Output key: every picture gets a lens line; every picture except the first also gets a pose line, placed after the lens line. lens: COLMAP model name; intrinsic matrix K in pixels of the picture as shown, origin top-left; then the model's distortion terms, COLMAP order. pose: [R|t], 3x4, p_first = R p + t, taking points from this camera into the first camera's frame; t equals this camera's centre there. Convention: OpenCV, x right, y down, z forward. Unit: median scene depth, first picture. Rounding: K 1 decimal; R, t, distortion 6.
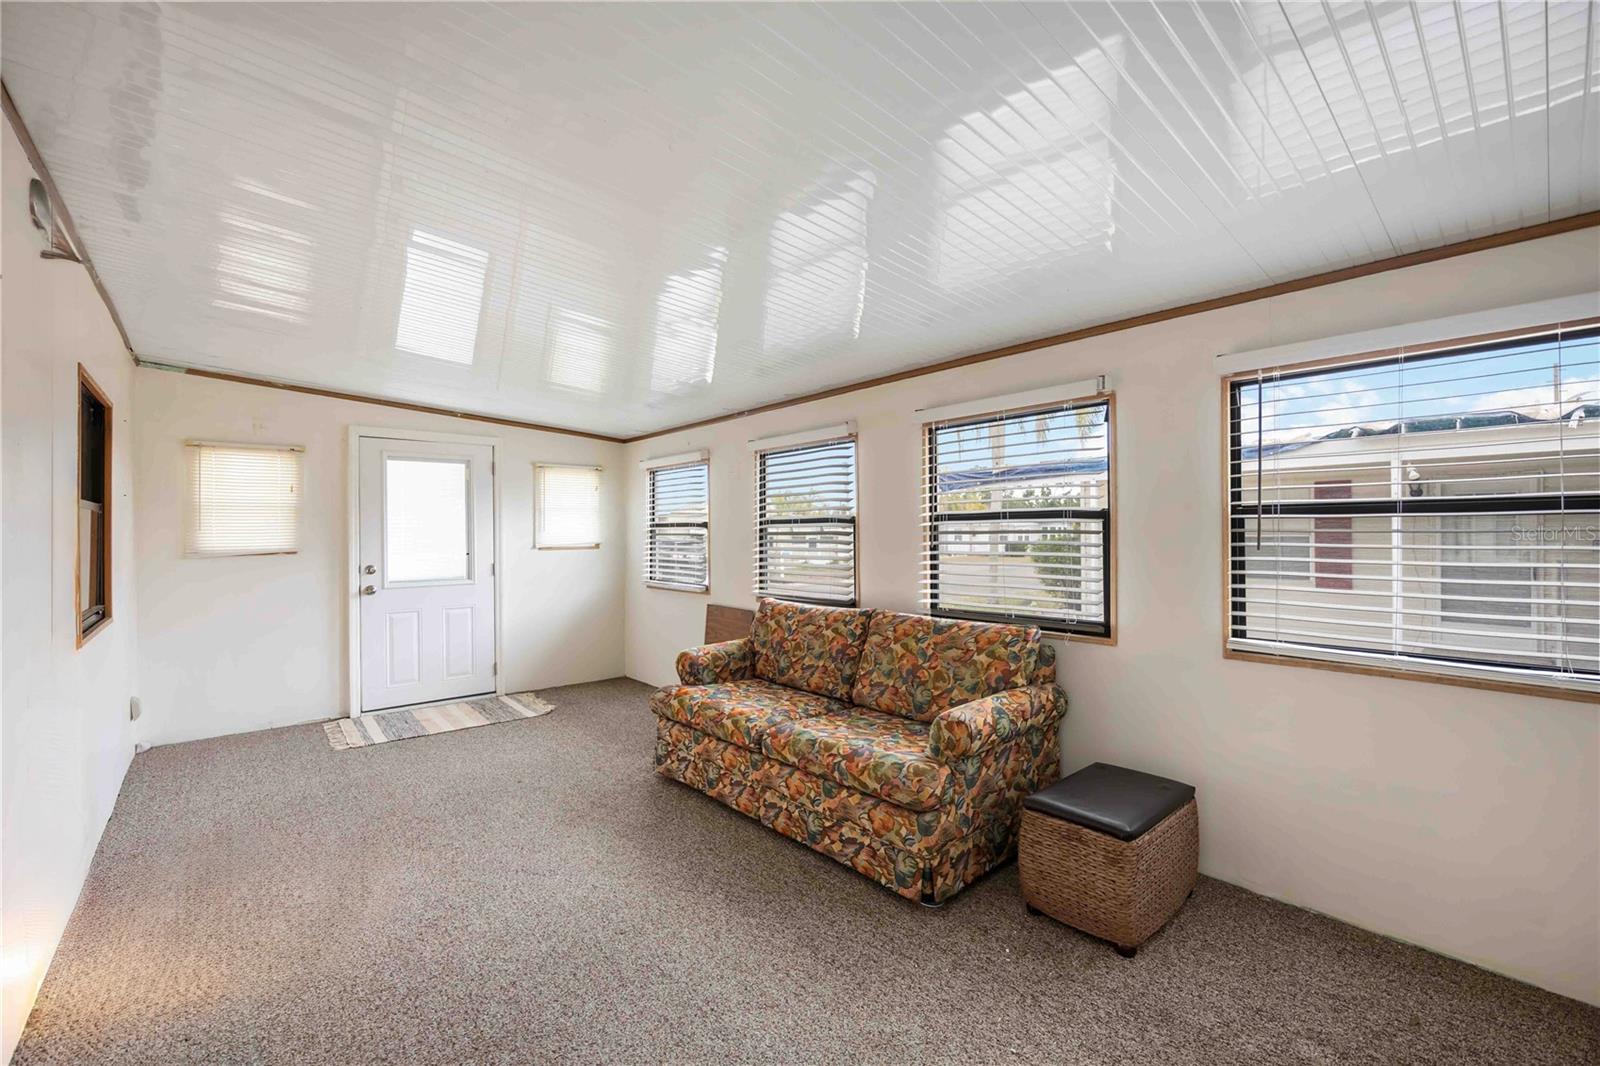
lens RADIAL K [[671.5, 0, 800.0], [0, 671.5, 533.0], [0, 0, 1]] dist [-0.013368, -0.000016]
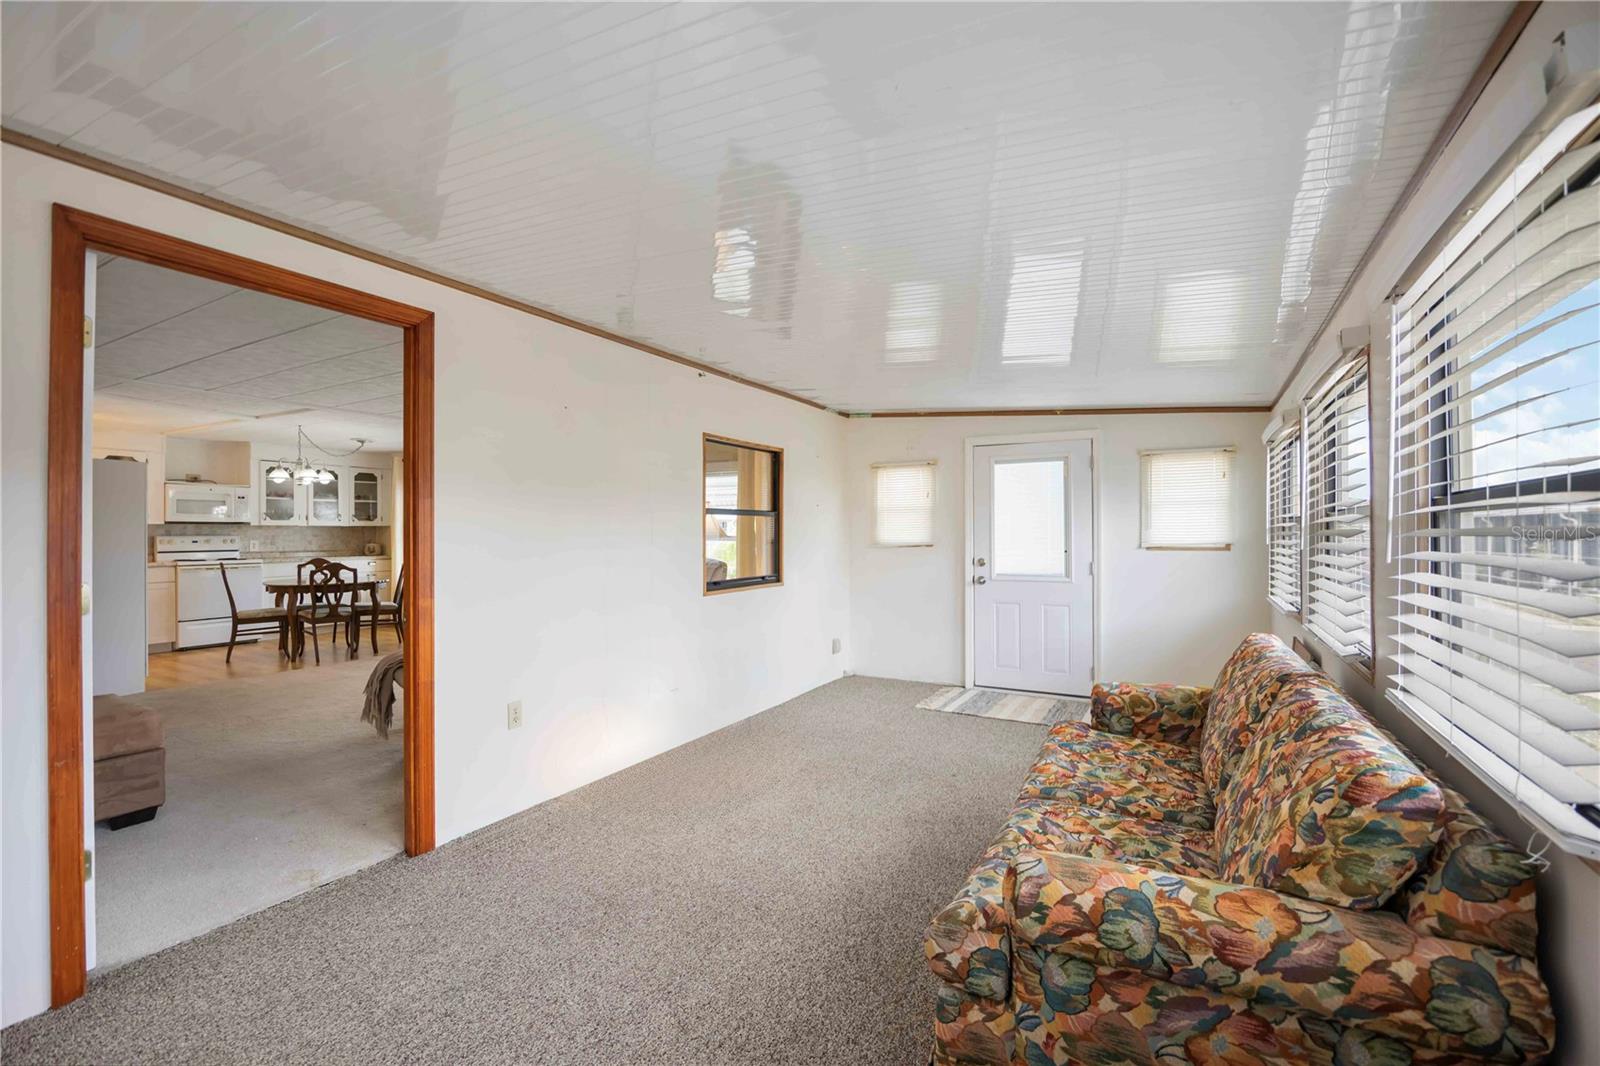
lens RADIAL K [[685.5, 0, 800.0], [0, 685.5, 533.0], [0, 0, 1]] dist [-0.014649, -0.000008]
pose [[0.339512, 0.006312, -0.940581, 0.449503], [-0.002265, 0.999980, 0.005893, -0.001528], [0.940599, 0.000130, 0.339519, 0.404497]]
